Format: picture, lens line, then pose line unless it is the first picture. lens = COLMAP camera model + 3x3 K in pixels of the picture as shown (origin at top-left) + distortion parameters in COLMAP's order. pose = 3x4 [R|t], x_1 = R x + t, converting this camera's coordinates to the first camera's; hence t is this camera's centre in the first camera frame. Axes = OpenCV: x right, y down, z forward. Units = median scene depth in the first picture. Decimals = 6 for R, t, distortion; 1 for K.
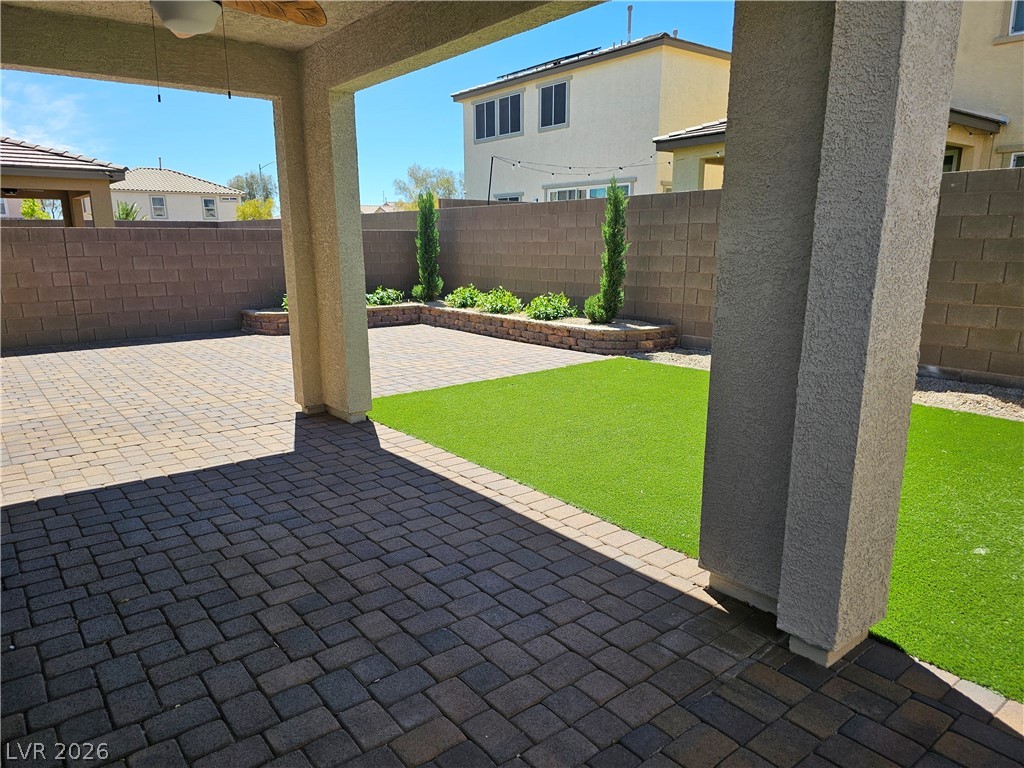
lens RADIAL K [[690.0, 0, 497.5], [0, 690.0, 400.8], [0, 0, 1]] dist [0.054427, -0.051787]
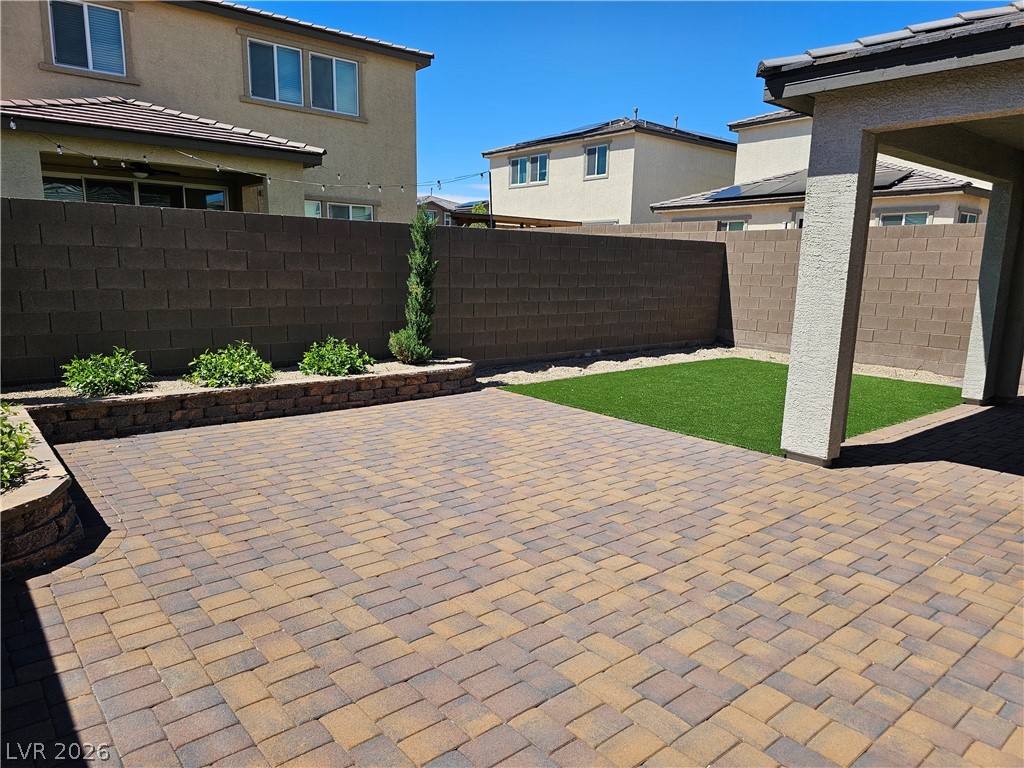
lens RADIAL K [[690.0, 0, 512.9], [0, 690.0, 403.0], [0, 0, 1]] dist [0.054427, -0.051787]
pose [[-0.044115, -0.189922, 0.980808, -0.727011], [0.207377, 0.958638, 0.194957, -0.207938], [-0.977266, 0.211998, -0.002905, 0.873697]]
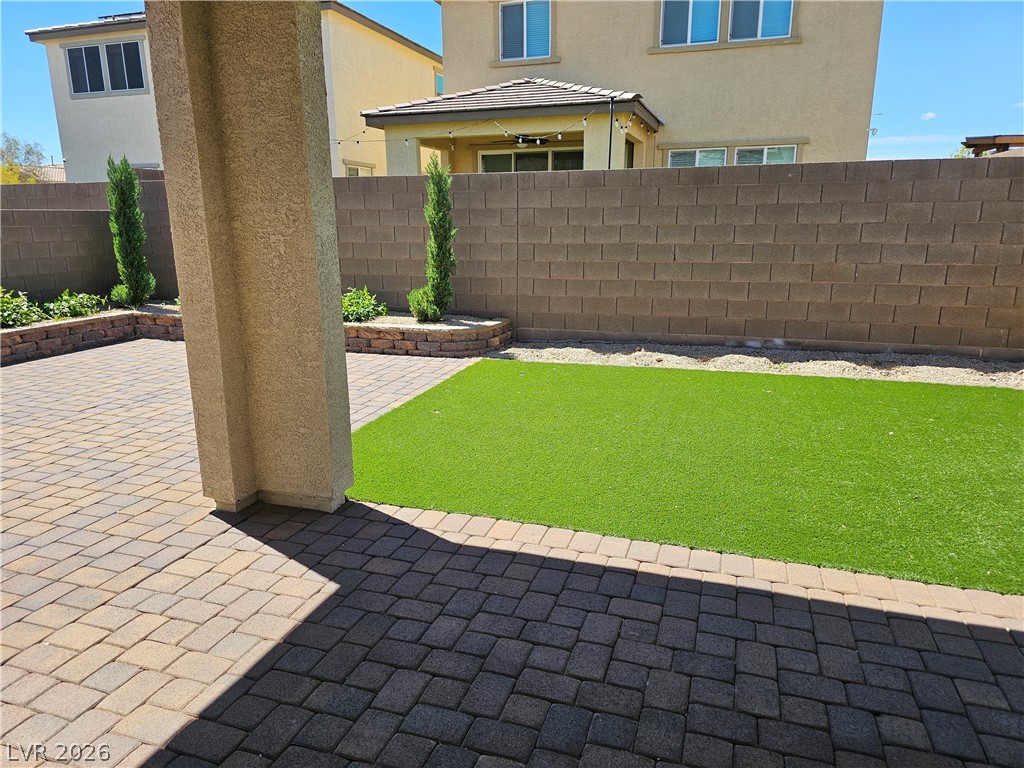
lens RADIAL K [[690.0, 0, 505.6], [0, 690.0, 393.8], [0, 0, 1]] dist [0.054427, -0.051787]
pose [[0.831781, -0.136281, 0.538115, -0.246533], [0.127663, 0.990374, 0.053485, -0.055066], [-0.540225, 0.024209, 0.841173, 0.215635]]
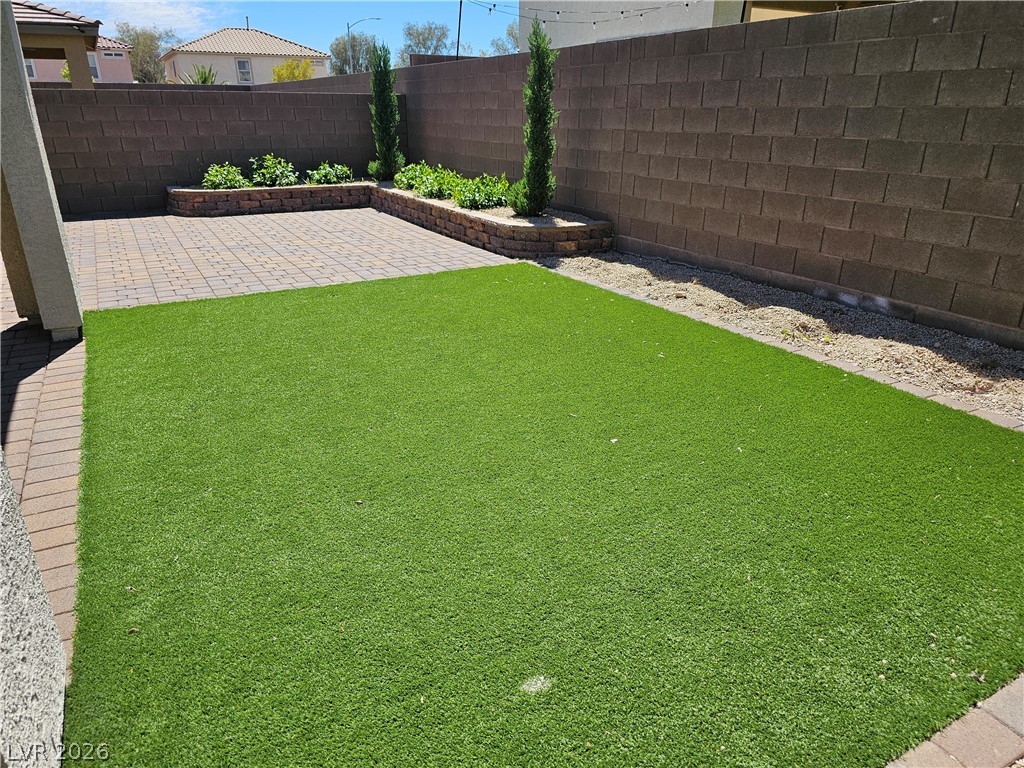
lens RADIAL K [[690.0, 0, 503.5], [0, 690.0, 398.6], [0, 0, 1]] dist [0.054427, -0.051787]
pose [[0.987345, 0.067940, -0.143295, 0.249311], [-0.043280, 0.984722, 0.168669, -0.036341], [0.152565, -0.160333, 0.975201, 0.166349]]
